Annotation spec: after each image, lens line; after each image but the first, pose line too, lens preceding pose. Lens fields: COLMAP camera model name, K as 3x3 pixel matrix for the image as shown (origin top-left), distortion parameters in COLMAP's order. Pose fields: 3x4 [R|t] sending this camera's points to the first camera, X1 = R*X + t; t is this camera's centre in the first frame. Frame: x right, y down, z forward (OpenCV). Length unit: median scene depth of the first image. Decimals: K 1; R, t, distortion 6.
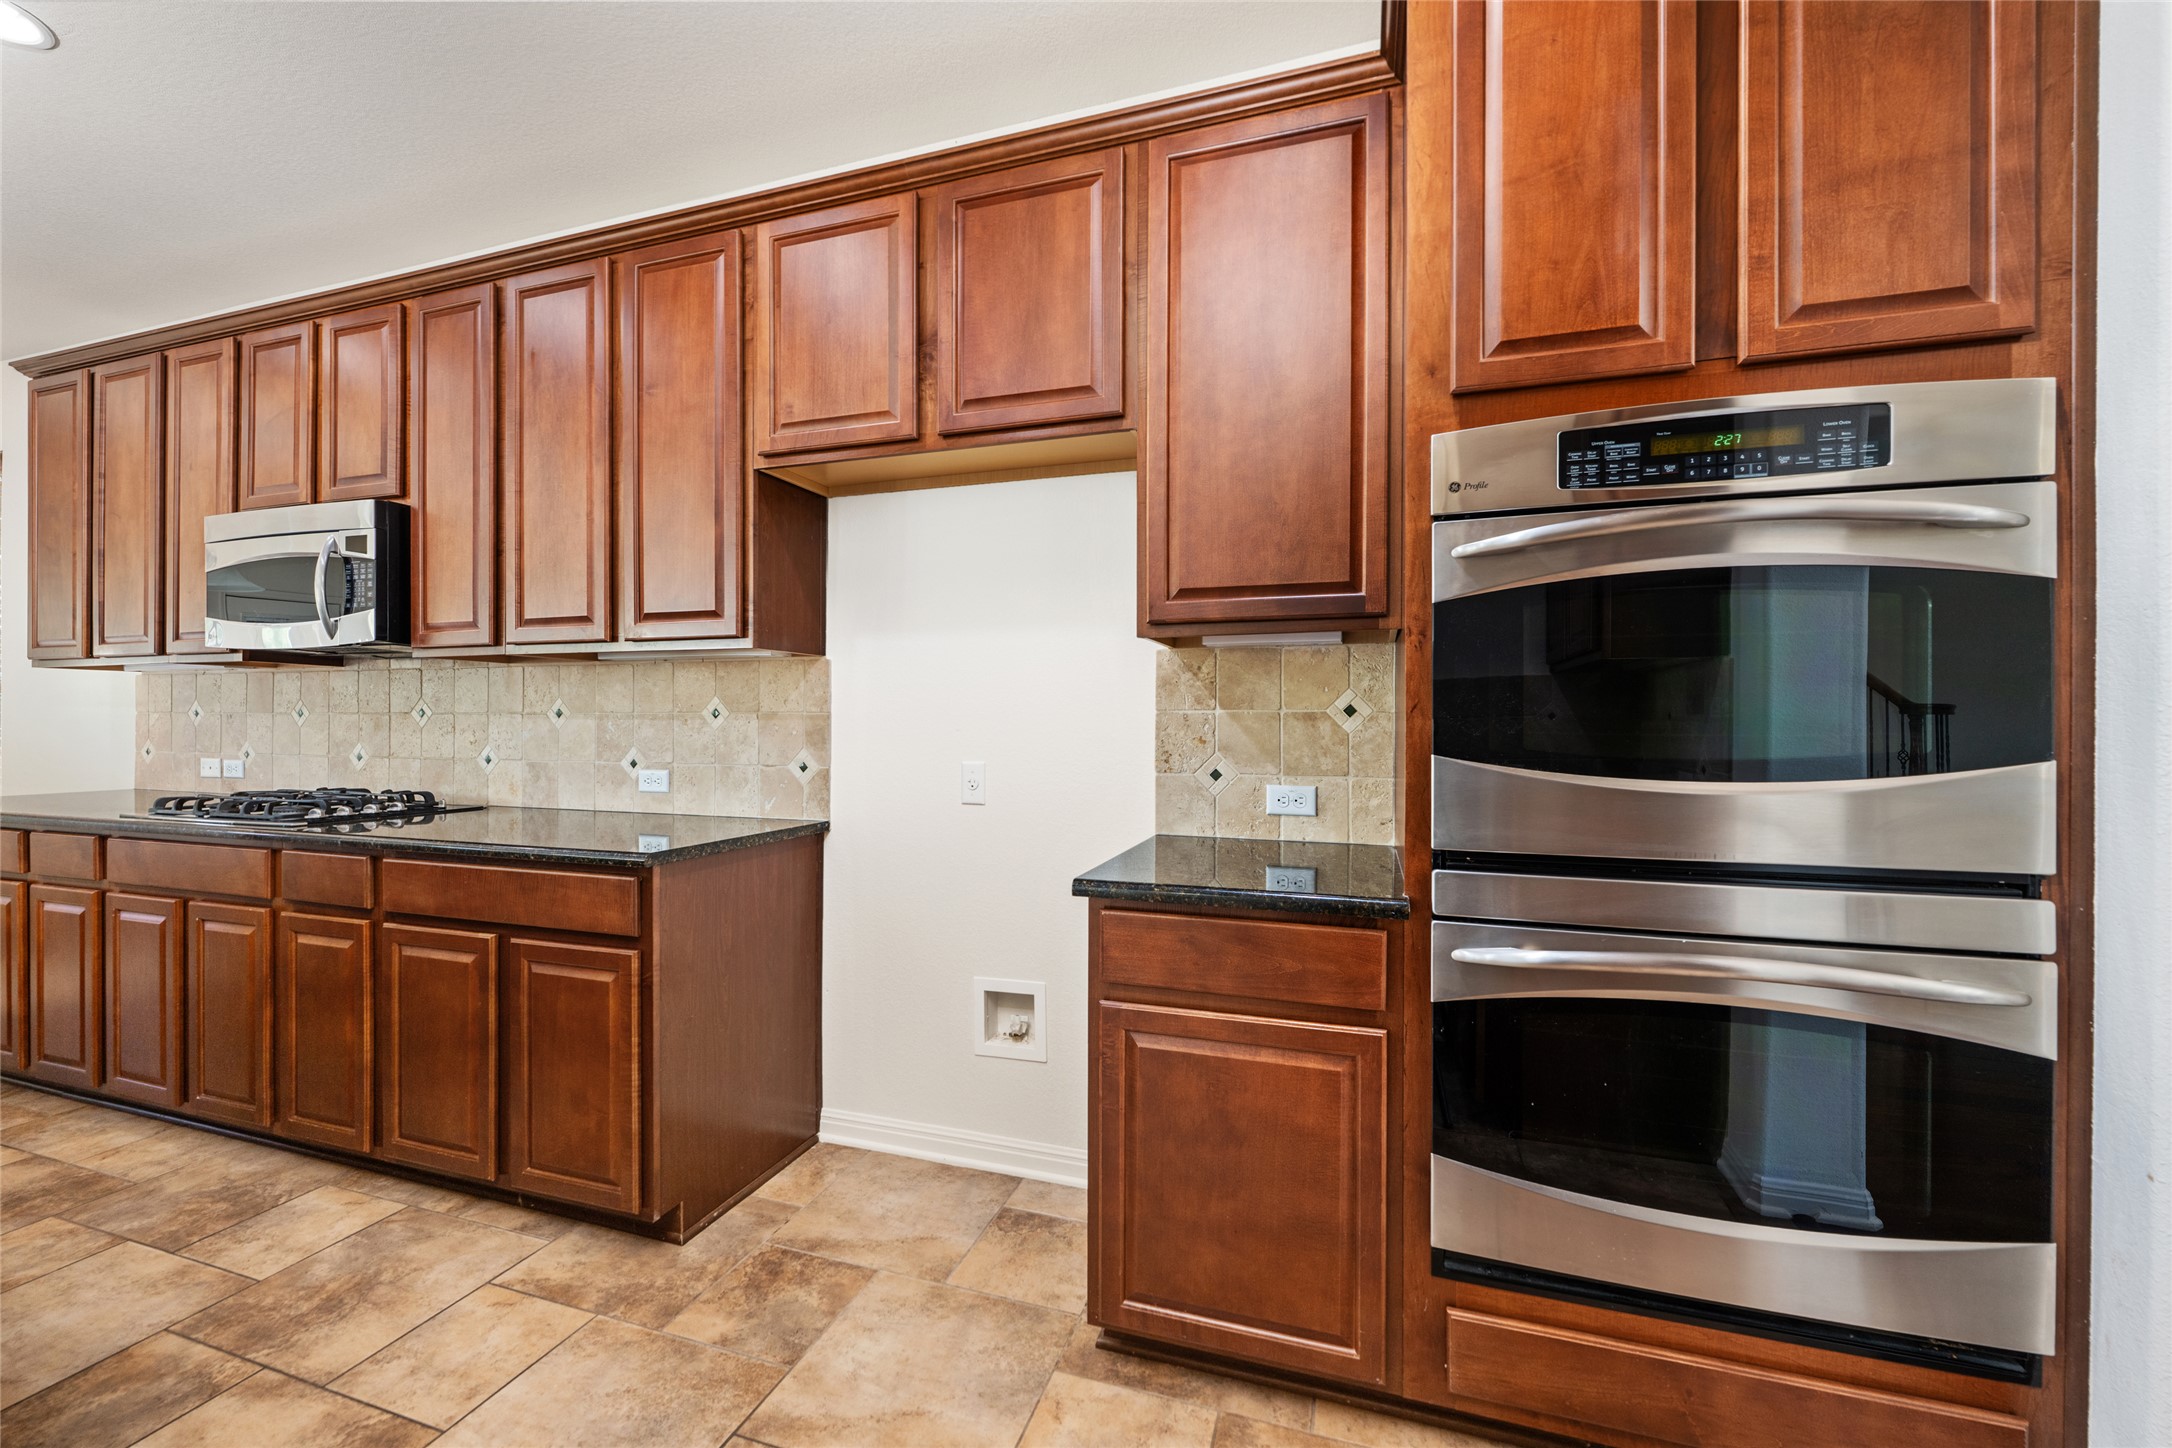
lens RADIAL K [[870.8, 0, 1080.6], [0, 870.8, 724.4], [0, 0, 1]] dist [-0.001518, -0.000097]
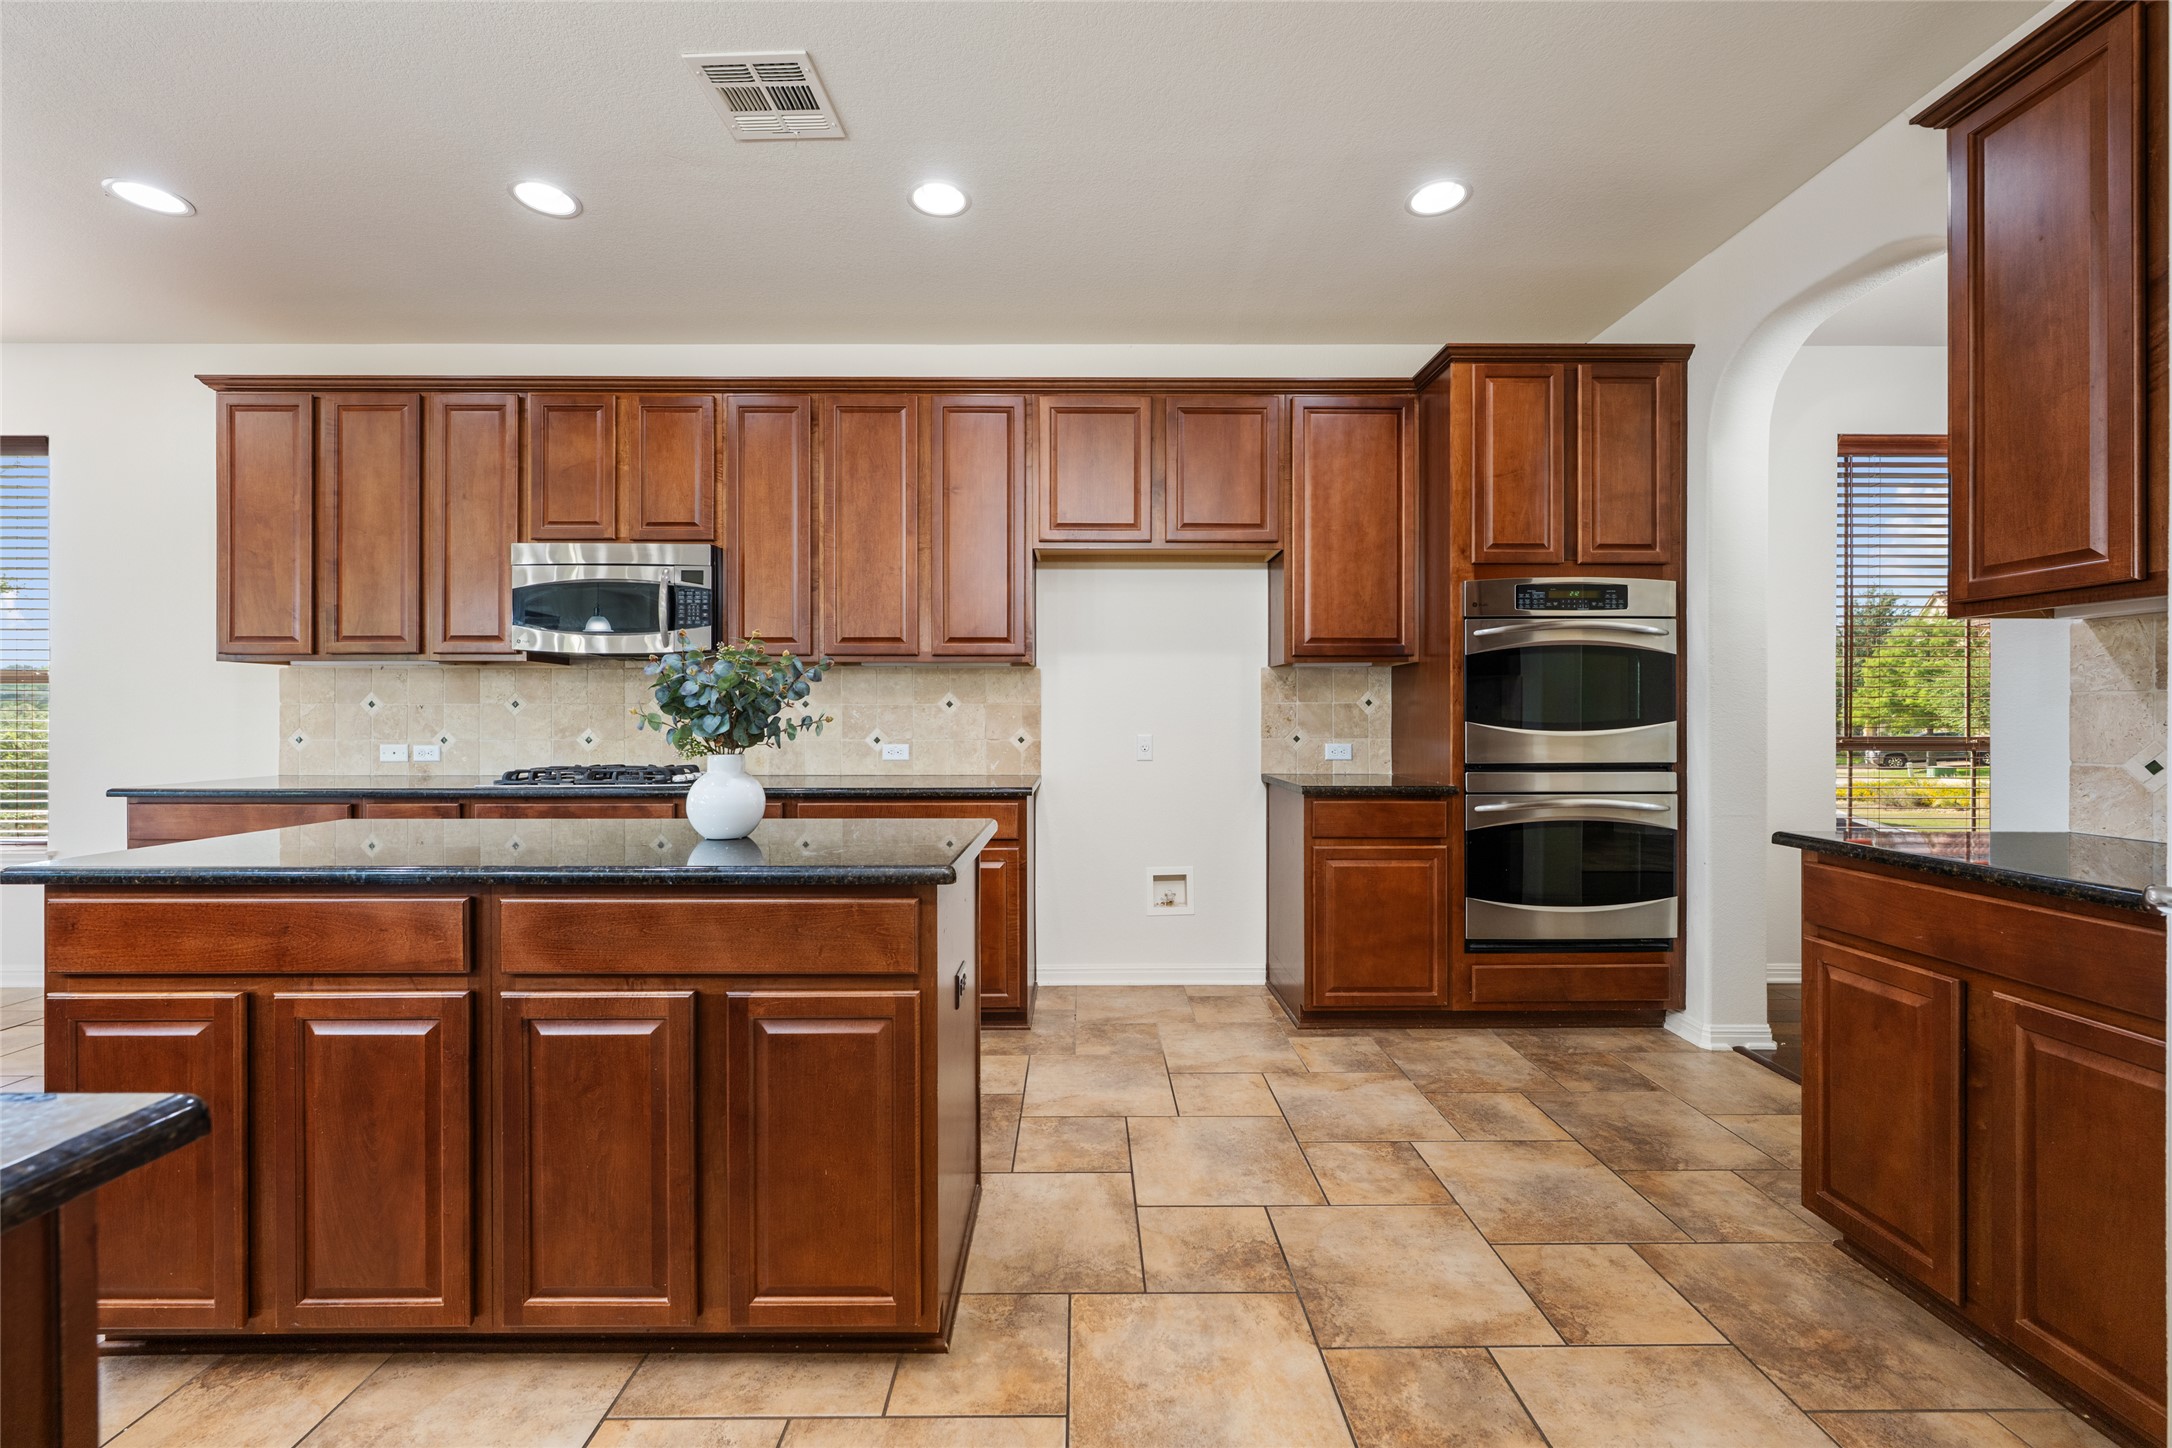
lens RADIAL K [[870.8, 0, 1088.2], [0, 870.8, 718.4], [0, 0, 1]] dist [-0.001518, -0.000097]
pose [[0.946935, -0.004437, 0.321394, -1.083681], [0.004245, 0.999990, 0.001300, 0.016440], [-0.321396, 0.000133, 0.946945, -0.717723]]
